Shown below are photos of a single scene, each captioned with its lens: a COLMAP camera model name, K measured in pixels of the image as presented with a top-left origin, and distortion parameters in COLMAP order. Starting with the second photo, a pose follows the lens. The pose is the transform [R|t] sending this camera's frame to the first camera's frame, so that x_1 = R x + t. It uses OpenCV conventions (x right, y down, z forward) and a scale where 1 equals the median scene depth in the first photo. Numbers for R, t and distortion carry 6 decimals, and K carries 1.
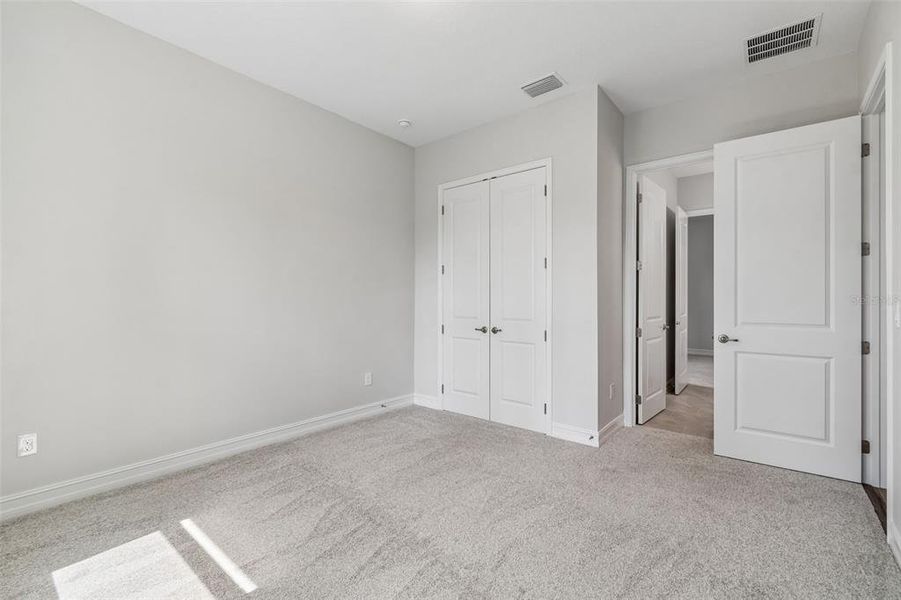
lens RADIAL K [[399.0, 0, 452.9], [0, 399.0, 303.6], [0, 0, 1]] dist [0.002212, 0.000454]
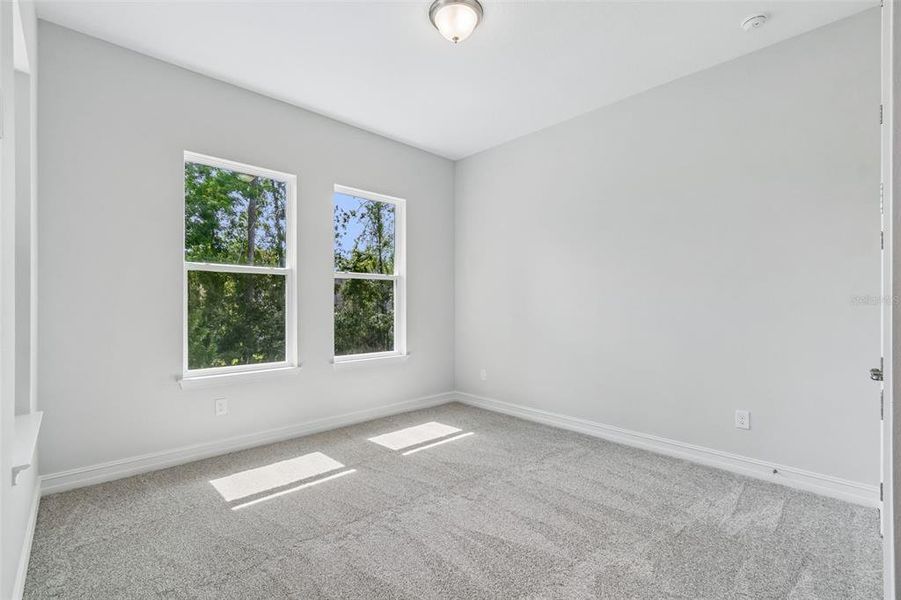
lens RADIAL K [[399.0, 0, 445.1], [0, 399.0, 301.9], [0, 0, 1]] dist [0.002212, 0.000454]
pose [[-0.137896, -0.006473, -0.990426, 0.624568], [-0.003784, 0.999975, -0.006008, -0.014402], [0.990439, 0.002919, -0.137917, 0.641800]]
